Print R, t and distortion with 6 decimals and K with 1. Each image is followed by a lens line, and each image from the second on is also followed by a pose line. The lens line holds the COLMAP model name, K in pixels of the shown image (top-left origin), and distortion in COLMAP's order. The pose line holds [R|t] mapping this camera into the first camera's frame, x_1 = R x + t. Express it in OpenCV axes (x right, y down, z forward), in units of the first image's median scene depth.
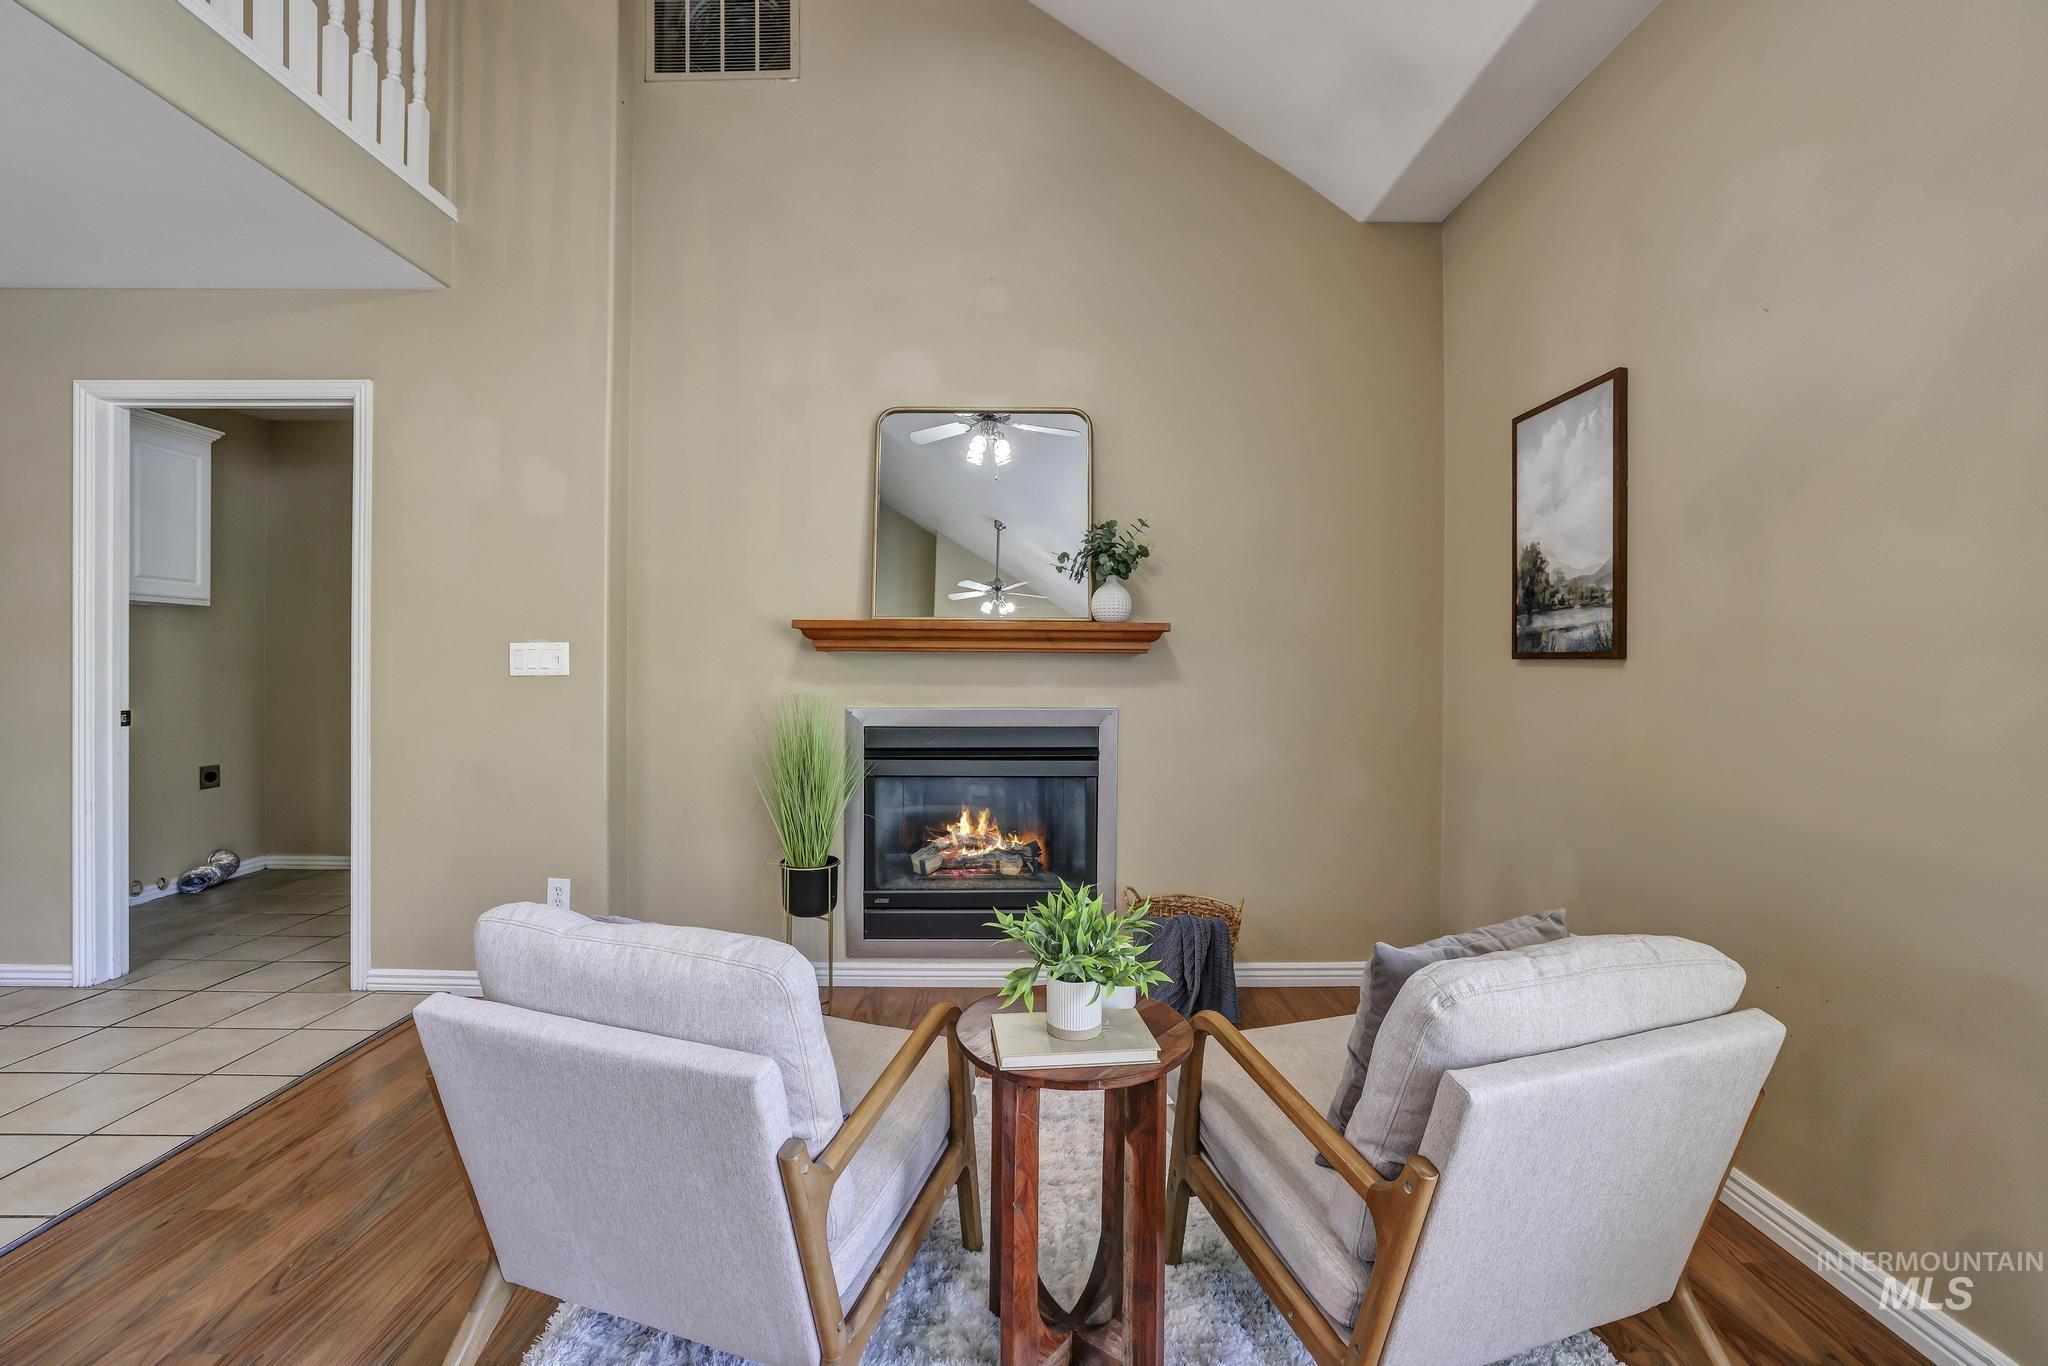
lens RADIAL K [[883.3, 0, 1018.0], [0, 883.3, 667.8], [0, 0, 1]] dist [-0.048425, 0.018428]
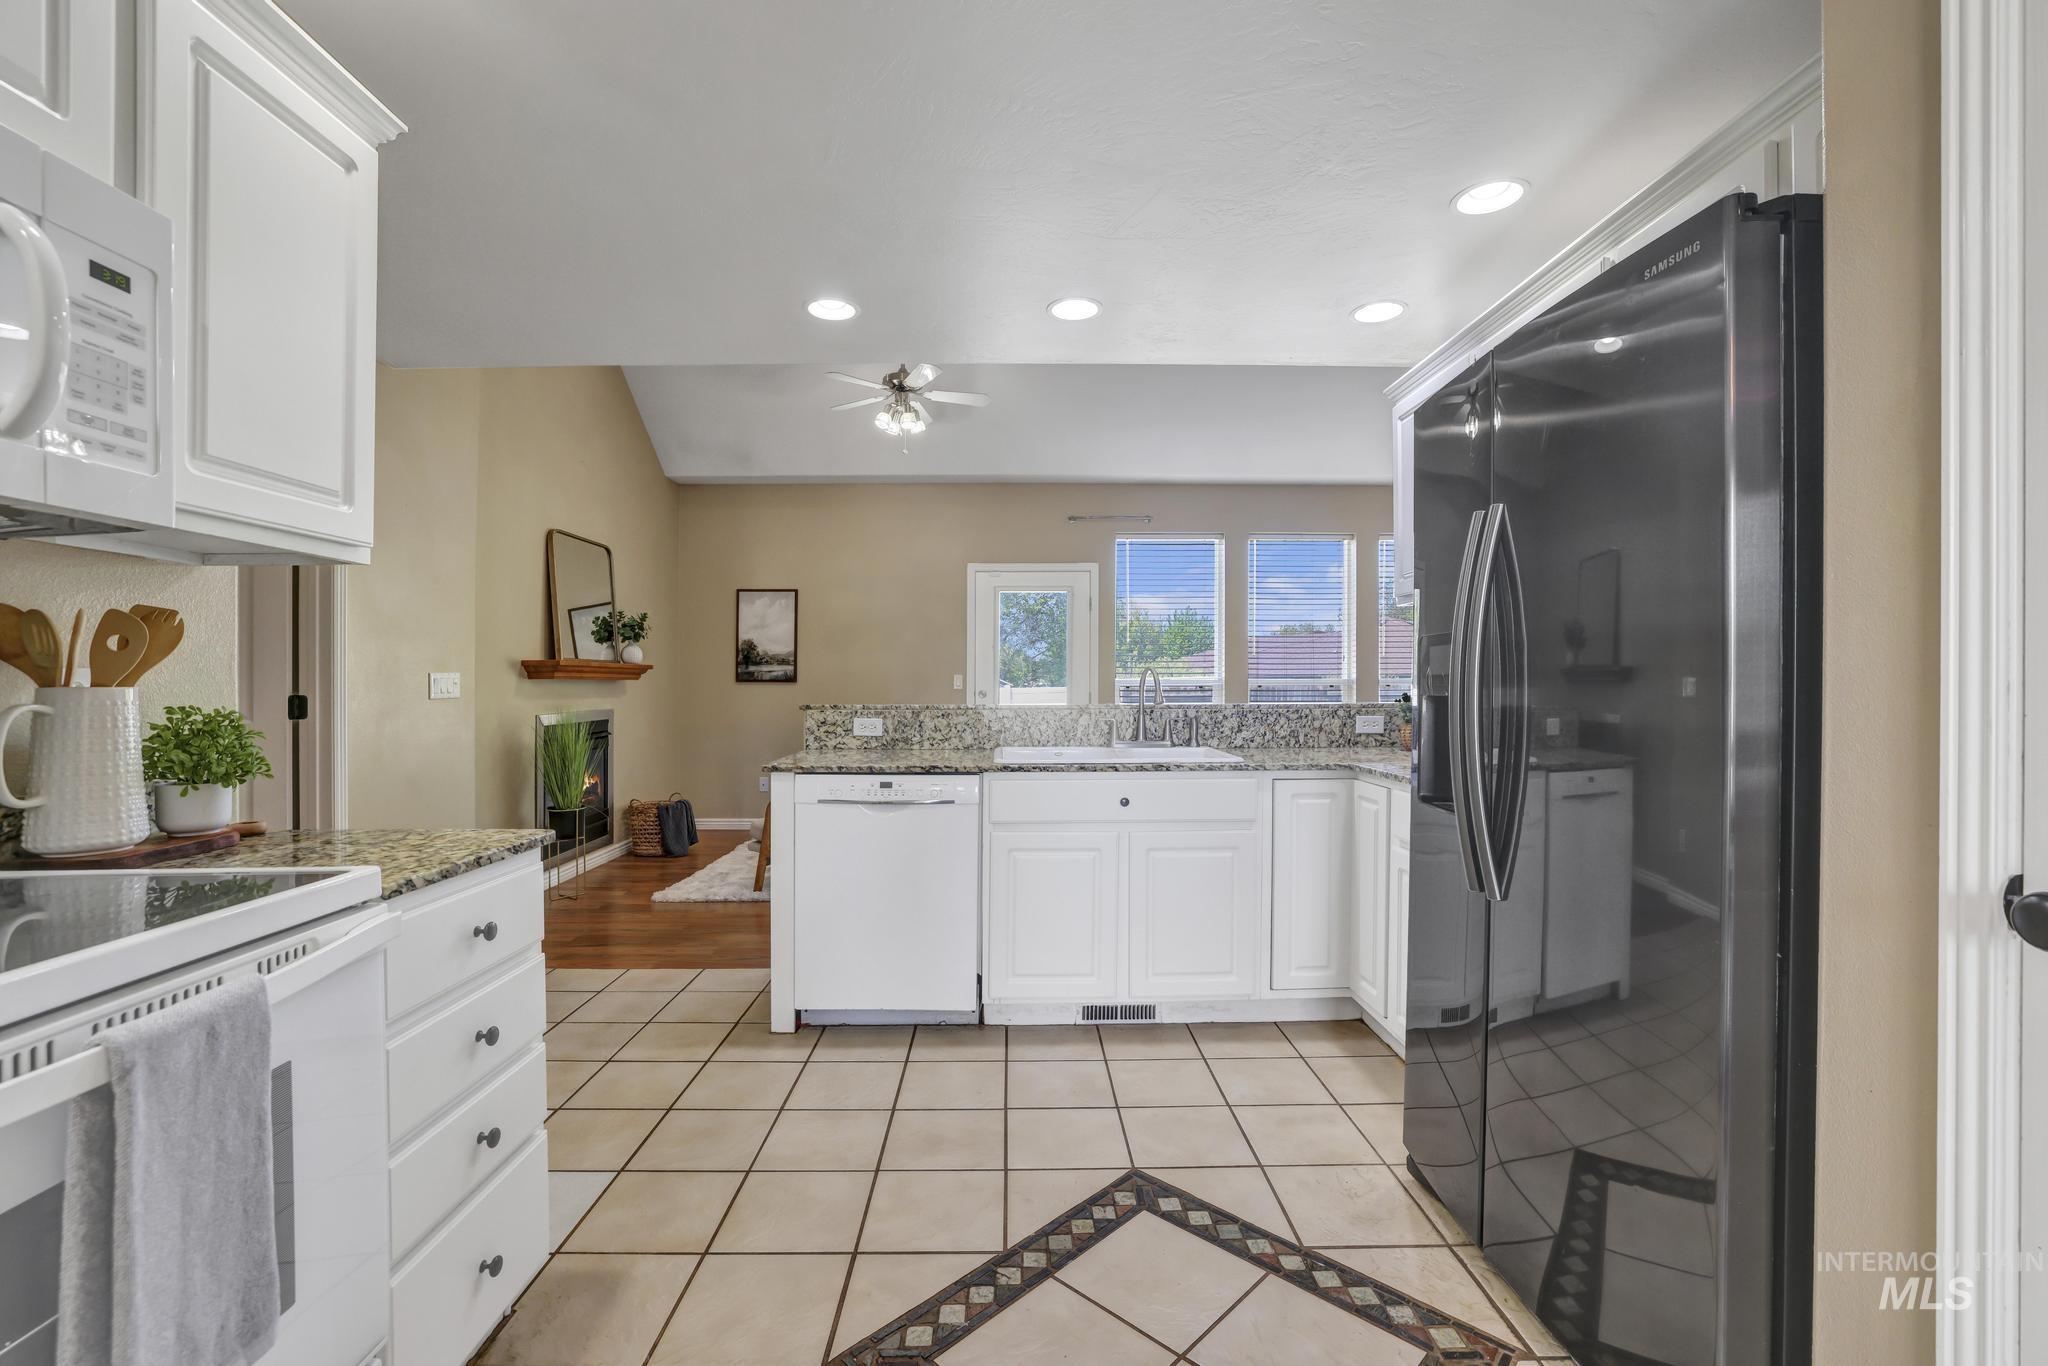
lens RADIAL K [[883.5, 0, 1023.3], [0, 883.5, 676.5], [0, 0, 1]] dist [-0.049879, 0.018381]
pose [[-0.014328, 0.002322, 0.999895, -2.142862], [0.009192, 0.999955, -0.002190, -0.013457], [-0.999855, 0.009160, -0.014349, 0.193799]]
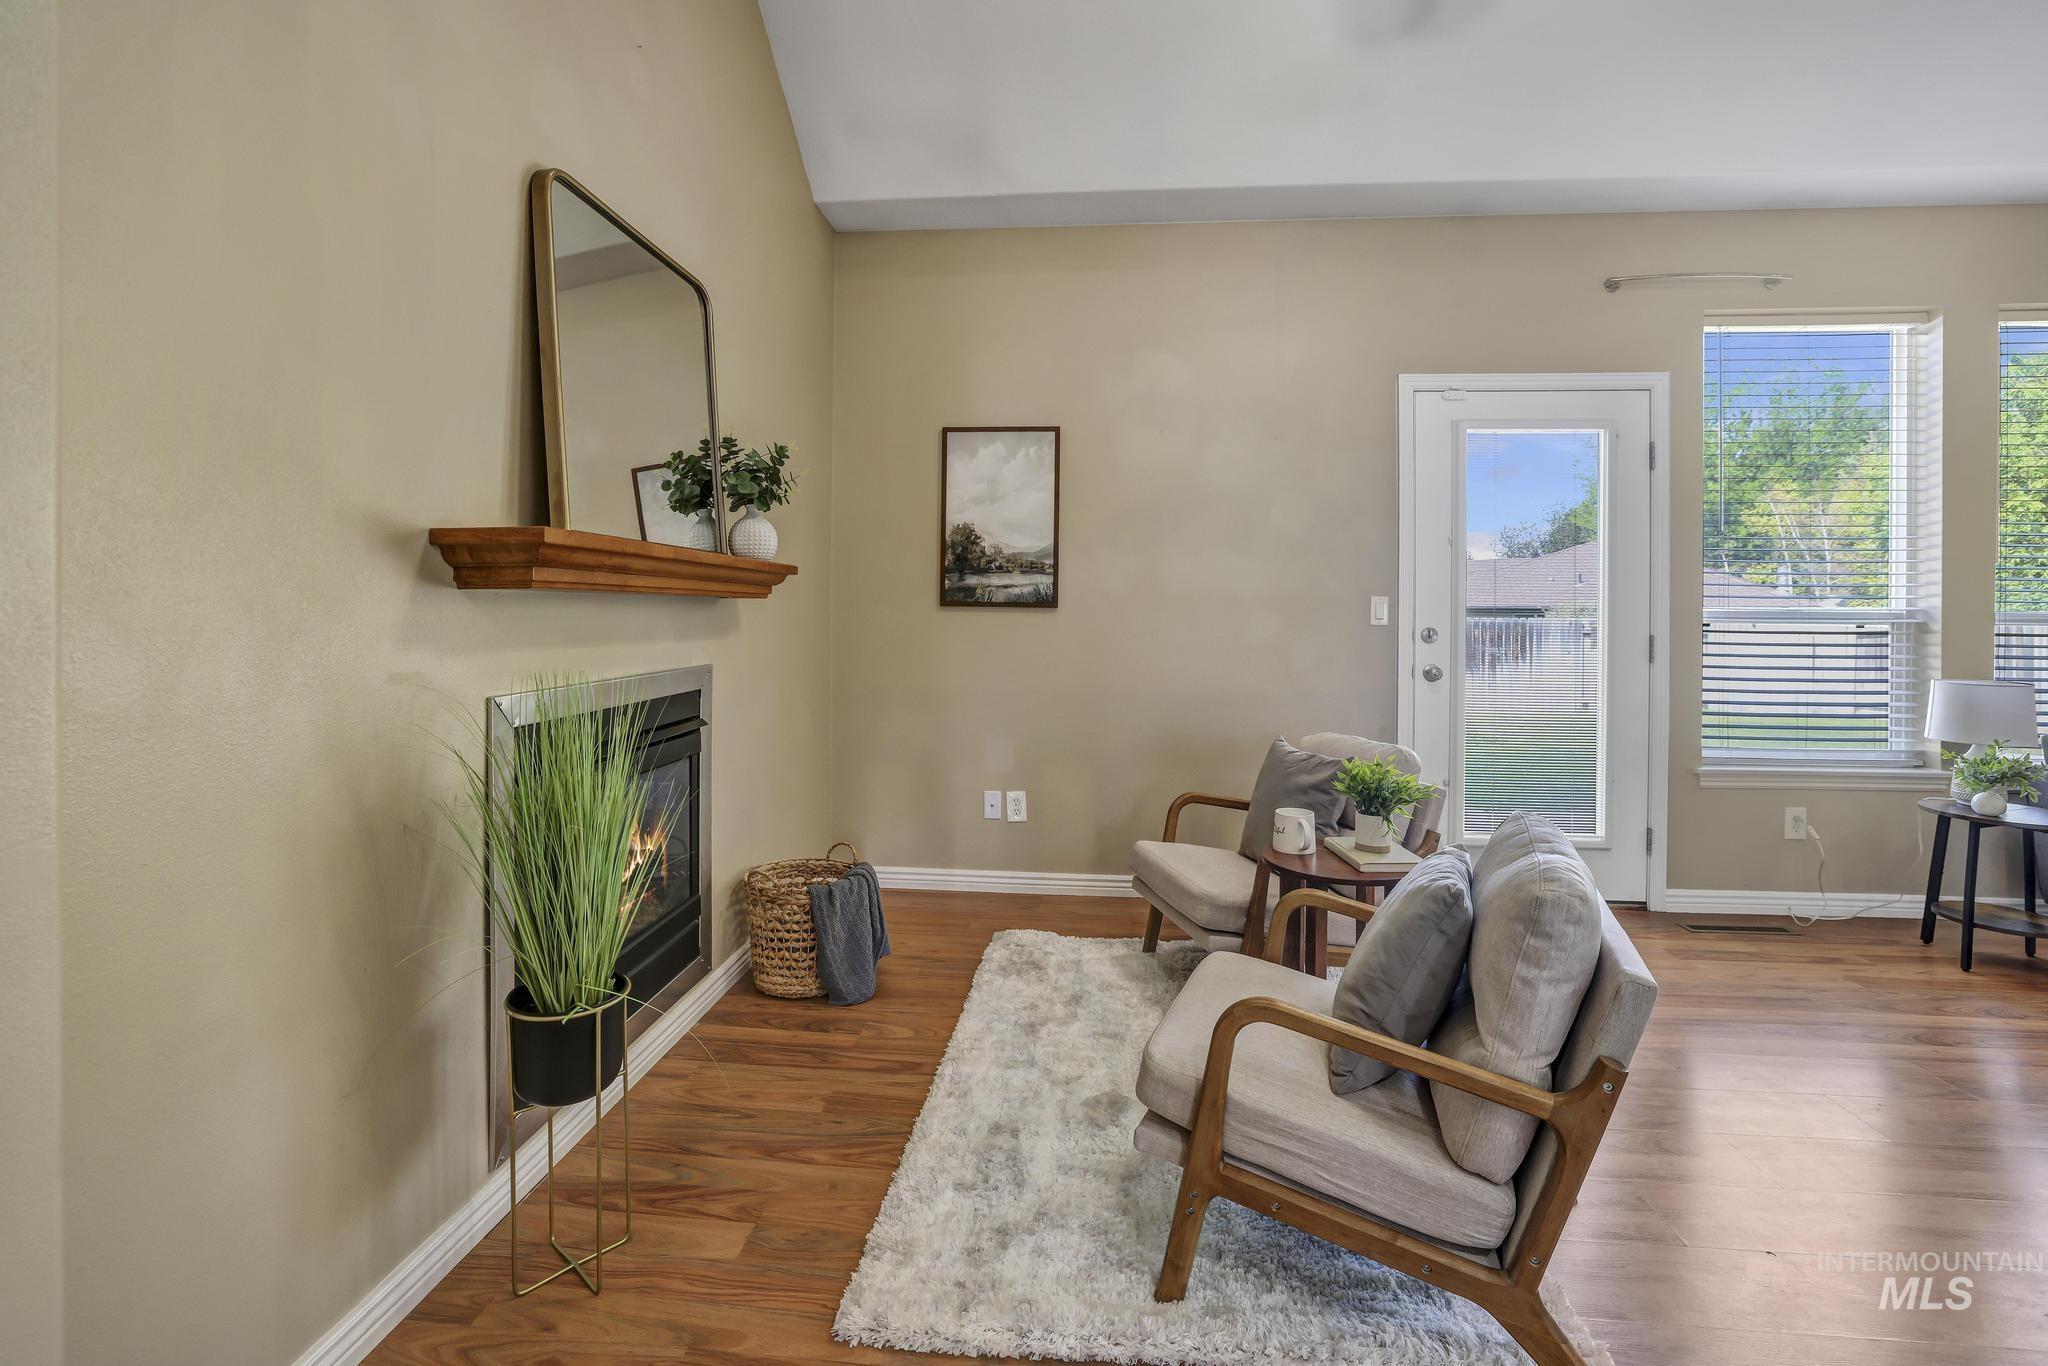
lens RADIAL K [[902.5, 0, 1023.8], [0, 902.5, 615.6], [0, 0, 1]] dist [-0.048326, 0.019858]
pose [[0.090708, -0.009259, 0.995835, -0.840900], [-0.000834, 0.999956, 0.009373, -0.008836], [-0.995877, -0.001681, 0.090696, 0.779891]]
